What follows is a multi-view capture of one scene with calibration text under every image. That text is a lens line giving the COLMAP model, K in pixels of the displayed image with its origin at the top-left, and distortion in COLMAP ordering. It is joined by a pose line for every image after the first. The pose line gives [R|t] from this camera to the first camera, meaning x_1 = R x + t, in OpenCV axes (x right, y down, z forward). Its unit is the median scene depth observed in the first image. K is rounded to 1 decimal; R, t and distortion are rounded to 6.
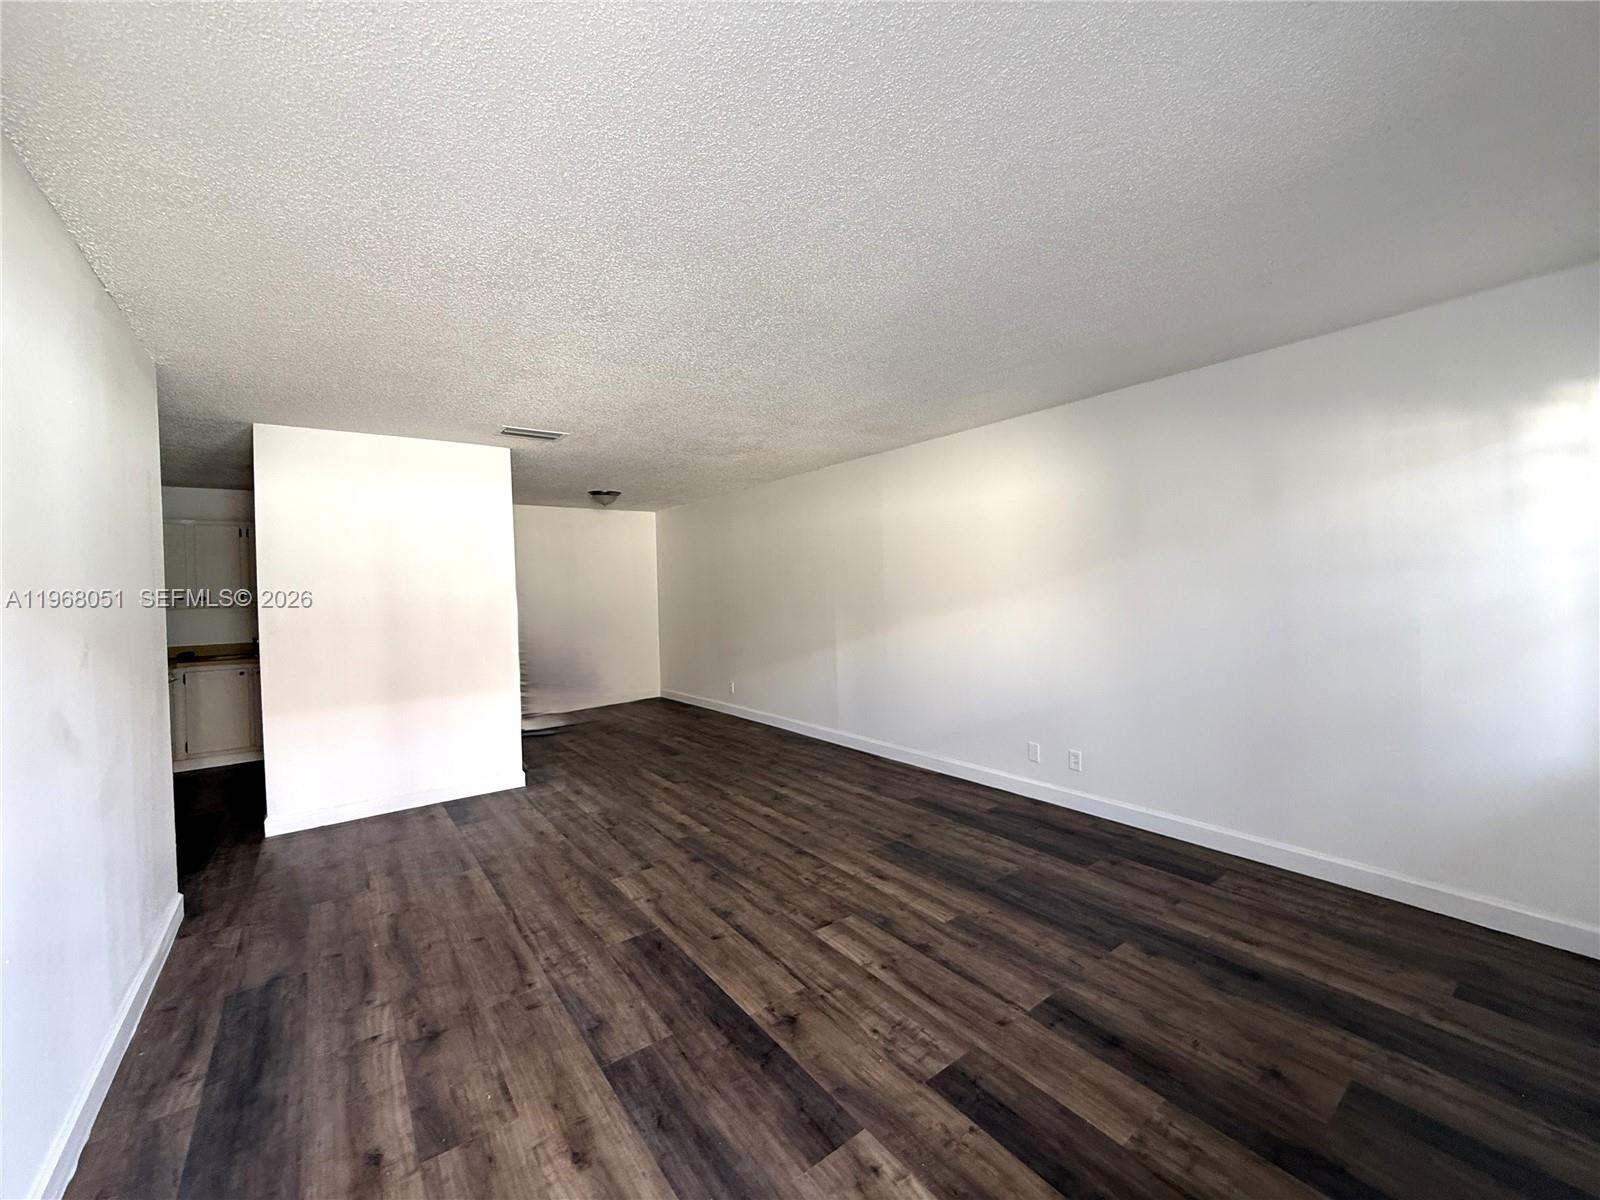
lens RADIAL K [[638.0, 0, 800.6], [0, 638.0, 597.7], [0, 0, 1]] dist [-0.000435, -0.000038]
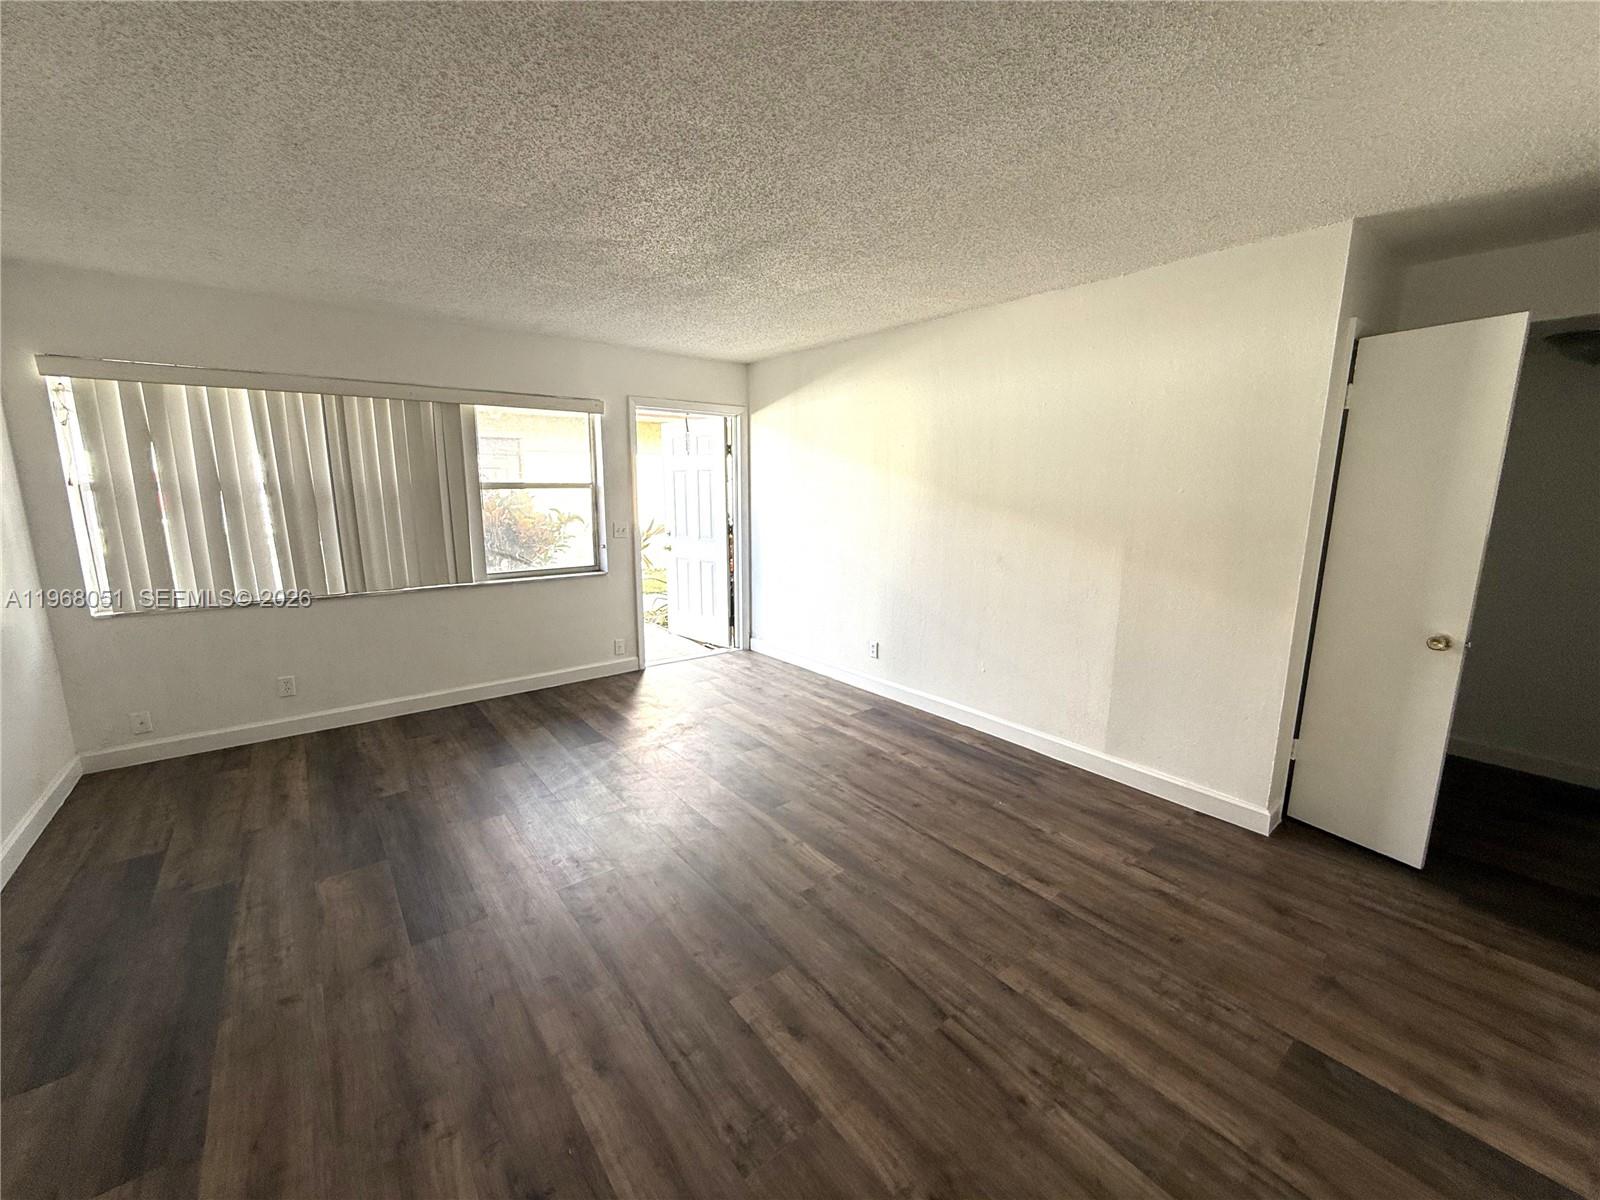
lens RADIAL K [[638.0, 0, 799.2], [0, 638.0, 599.9], [0, 0, 1]] dist [-0.000435, -0.000038]
pose [[-0.999454, 0.025732, -0.020714, -0.258835], [0.021013, 0.979074, 0.202416, -0.063021], [0.025489, 0.201871, -0.979080, 1.916869]]
